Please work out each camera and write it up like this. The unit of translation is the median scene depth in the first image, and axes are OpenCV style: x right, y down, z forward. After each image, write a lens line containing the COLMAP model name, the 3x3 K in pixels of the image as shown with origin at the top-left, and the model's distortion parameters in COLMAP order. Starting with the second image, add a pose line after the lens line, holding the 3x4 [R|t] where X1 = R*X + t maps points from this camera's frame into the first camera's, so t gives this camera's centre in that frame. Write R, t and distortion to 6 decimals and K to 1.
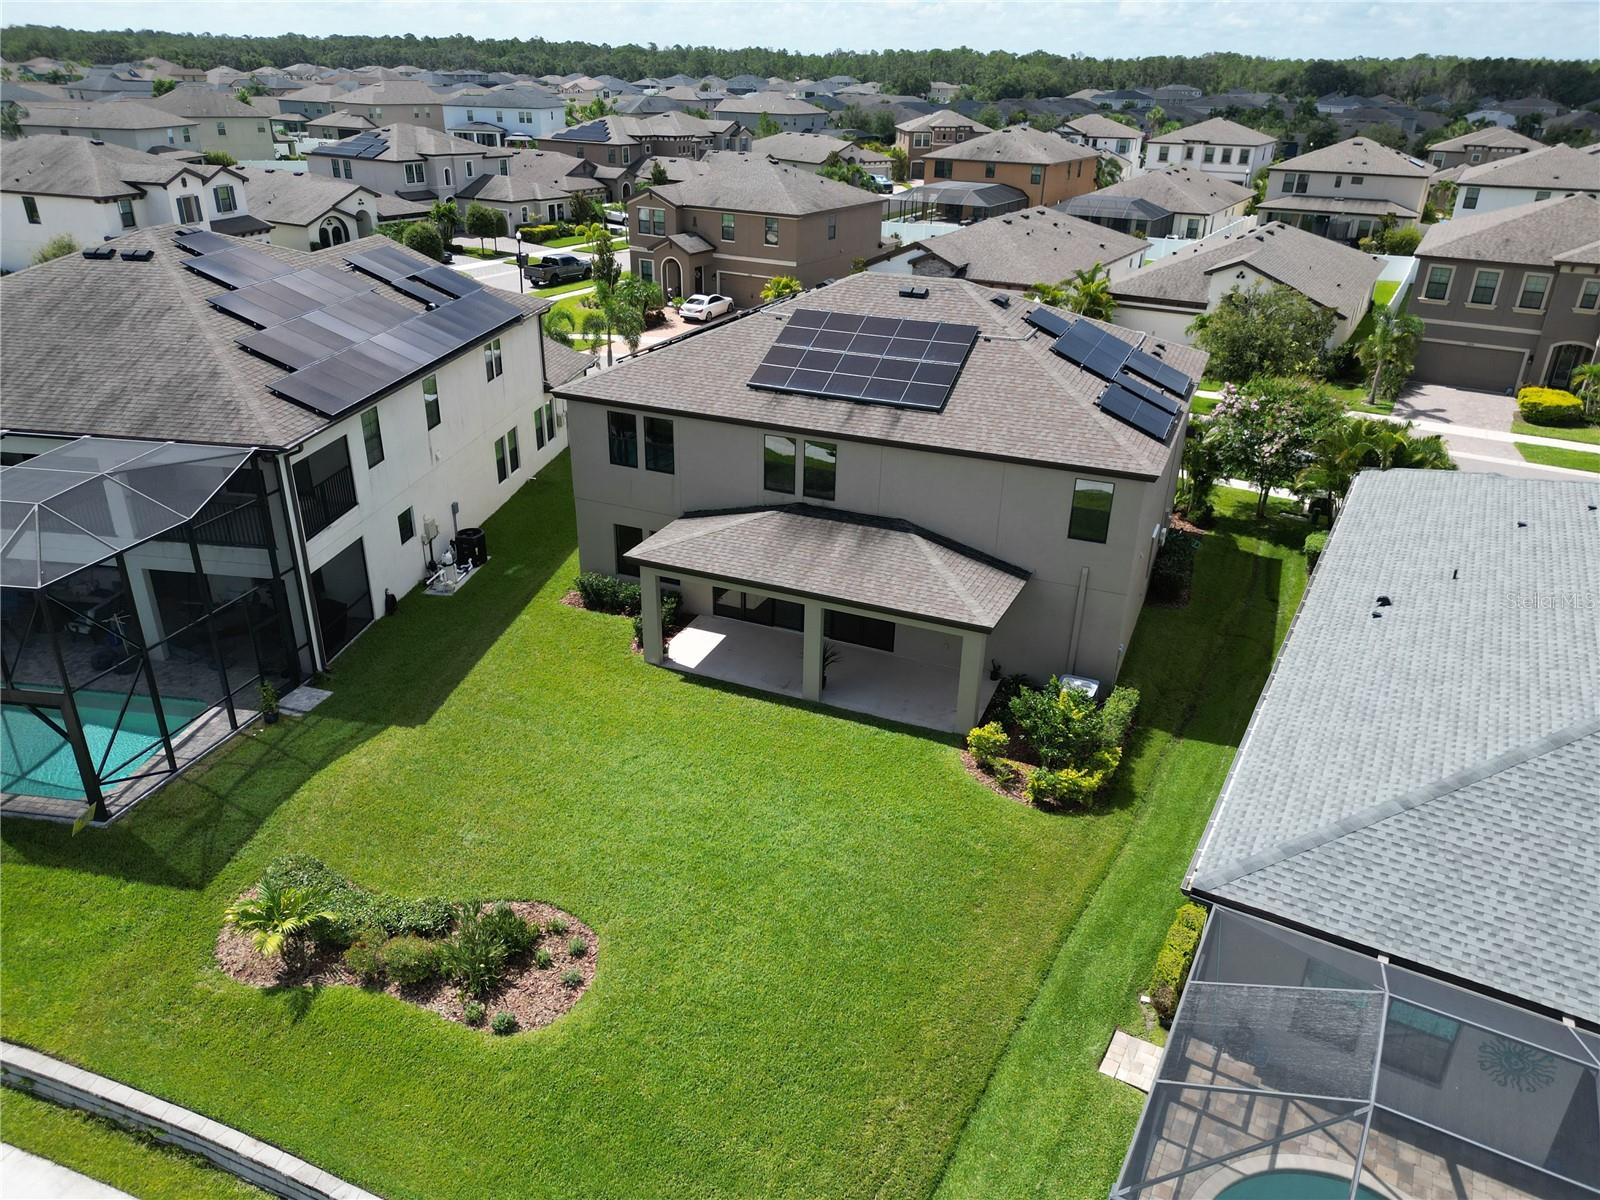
lens RADIAL K [[1124.9, 0, 797.9], [0, 1124.9, 595.2], [0, 0, 1]] dist [0.061524, -0.049914]
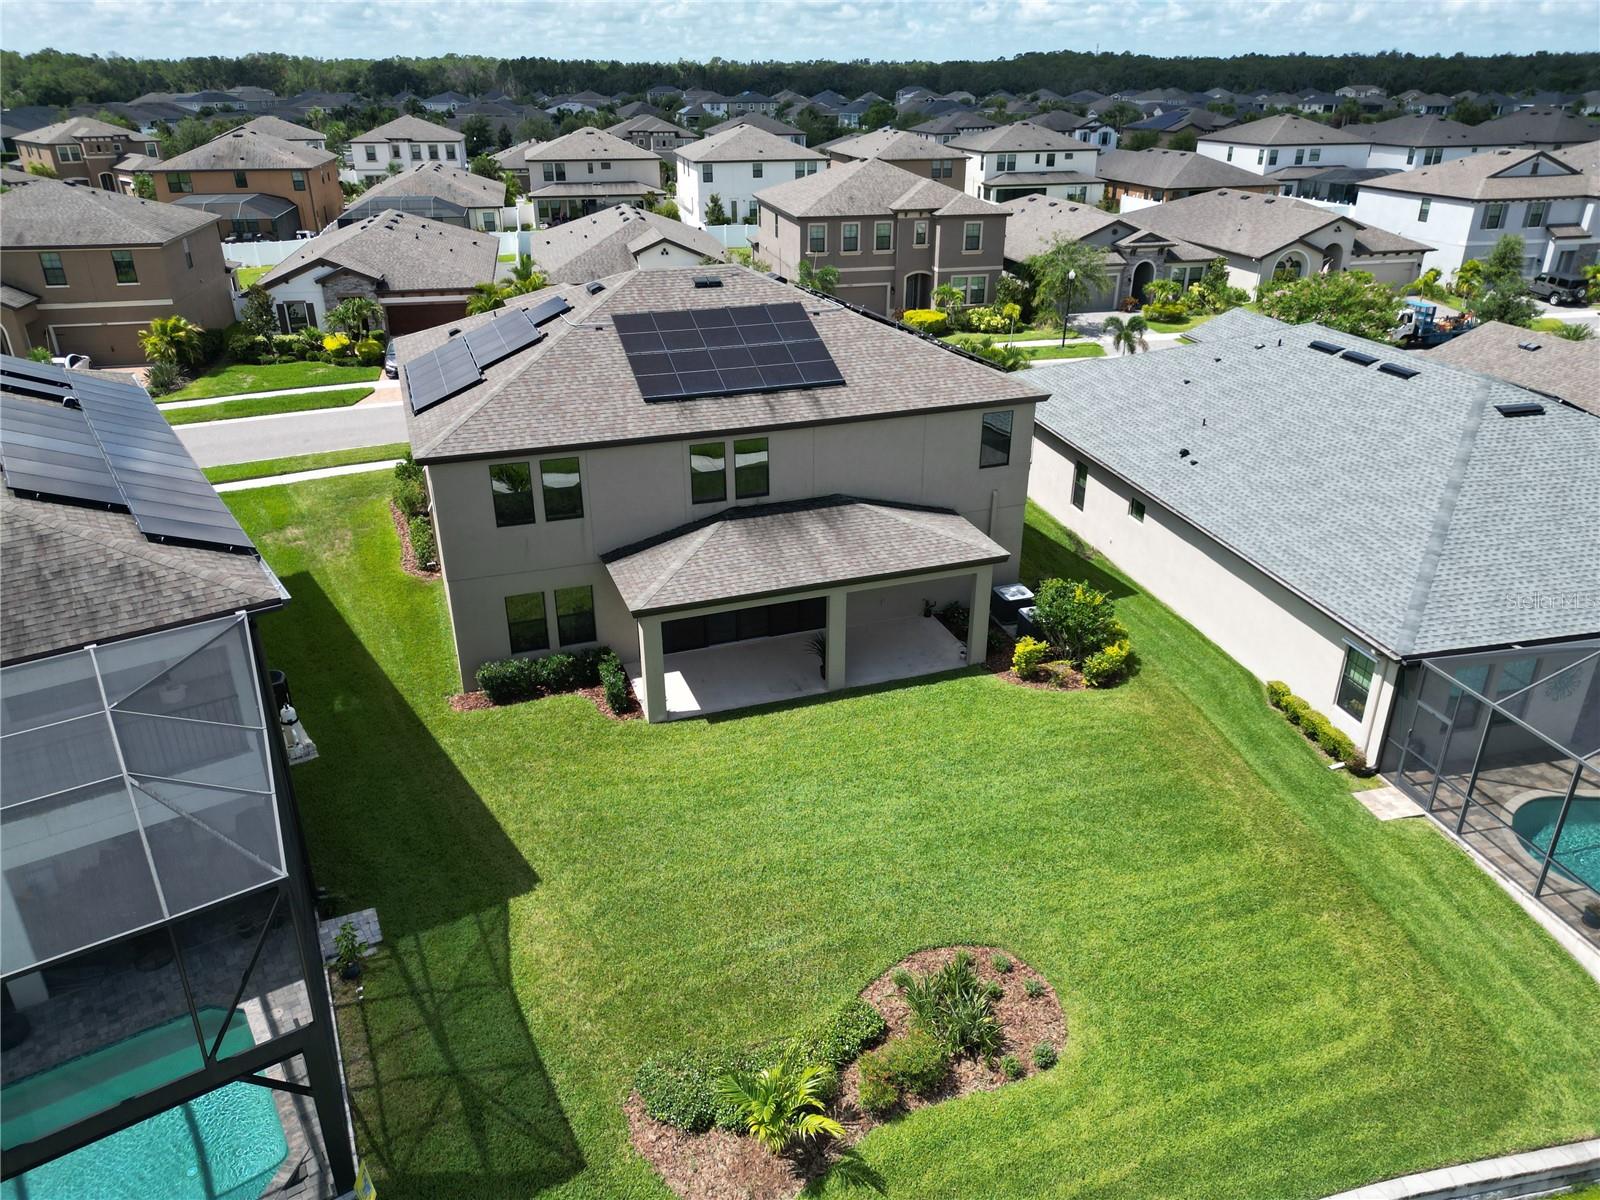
lens RADIAL K [[1121.5, 0, 798.9], [0, 1121.5, 599.6], [0, 0, 1]] dist [0.061808, -0.051367]
pose [[0.736292, -0.305376, 0.603838, -0.546348], [0.303202, 0.946667, 0.109043, -0.093170], [-0.604933, 0.102797, 0.789613, 0.215250]]
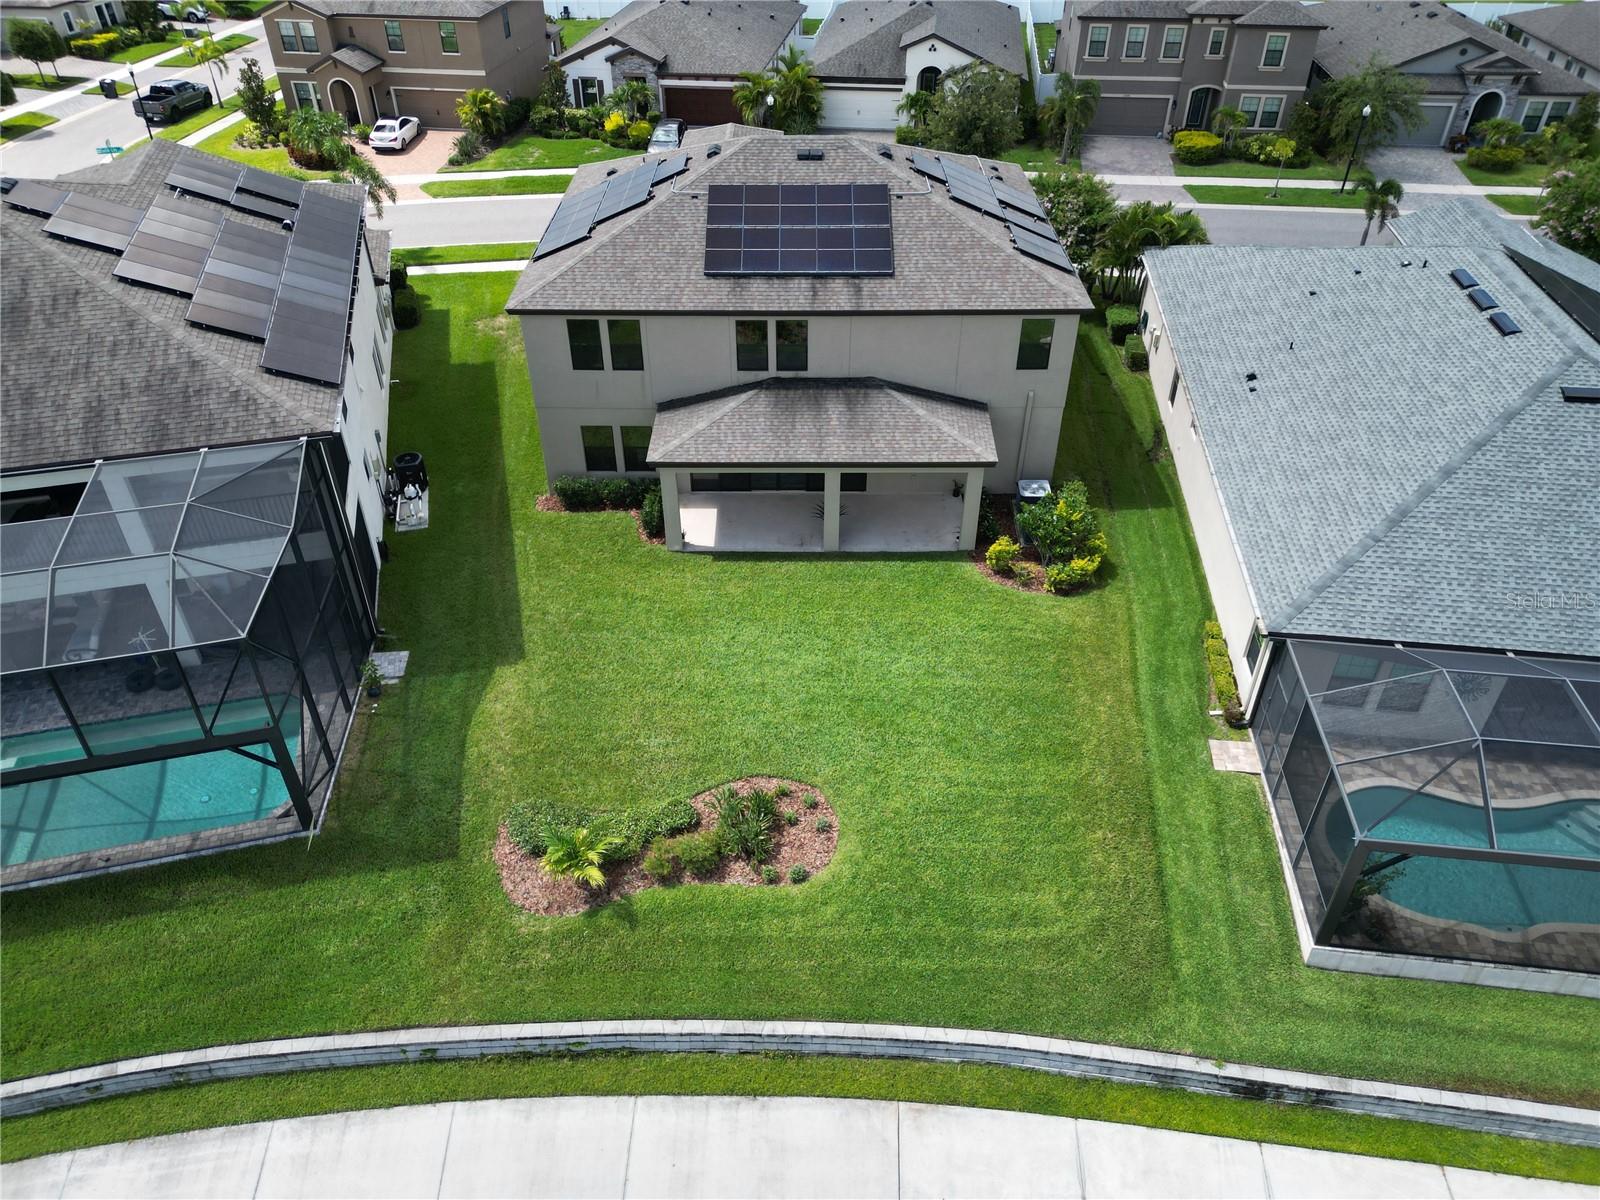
lens RADIAL K [[1121.5, 0, 798.9], [0, 1121.5, 599.6], [0, 0, 1]] dist [0.061808, -0.051367]
pose [[0.922293, -0.249158, 0.295459, -0.346736], [0.181645, 0.954212, 0.237663, -0.128957], [-0.341146, -0.165526, 0.925322, -0.058296]]
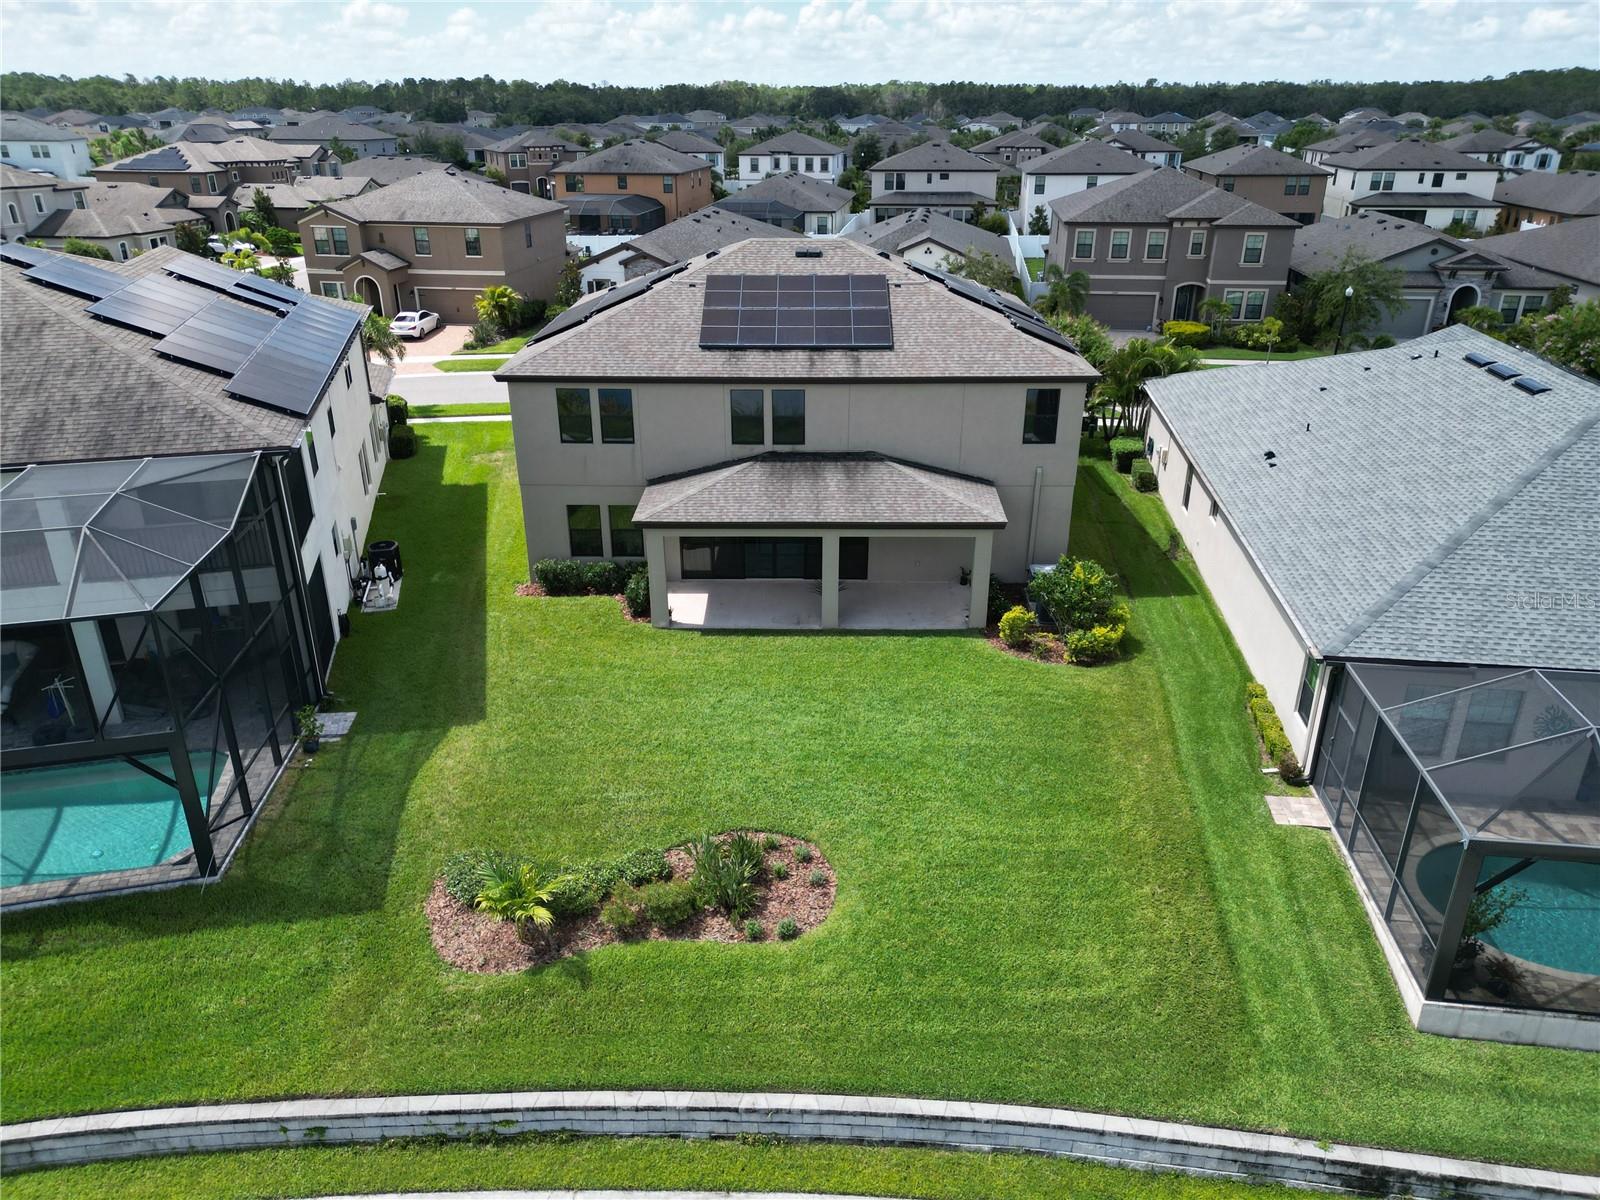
lens RADIAL K [[1121.5, 0, 798.9], [0, 1121.5, 599.6], [0, 0, 1]] dist [0.061808, -0.051367]
pose [[0.924740, -0.172877, 0.339072, -0.345768], [0.179001, 0.983758, 0.013391, 0.043873], [-0.335879, 0.048311, 0.940665, 0.009830]]
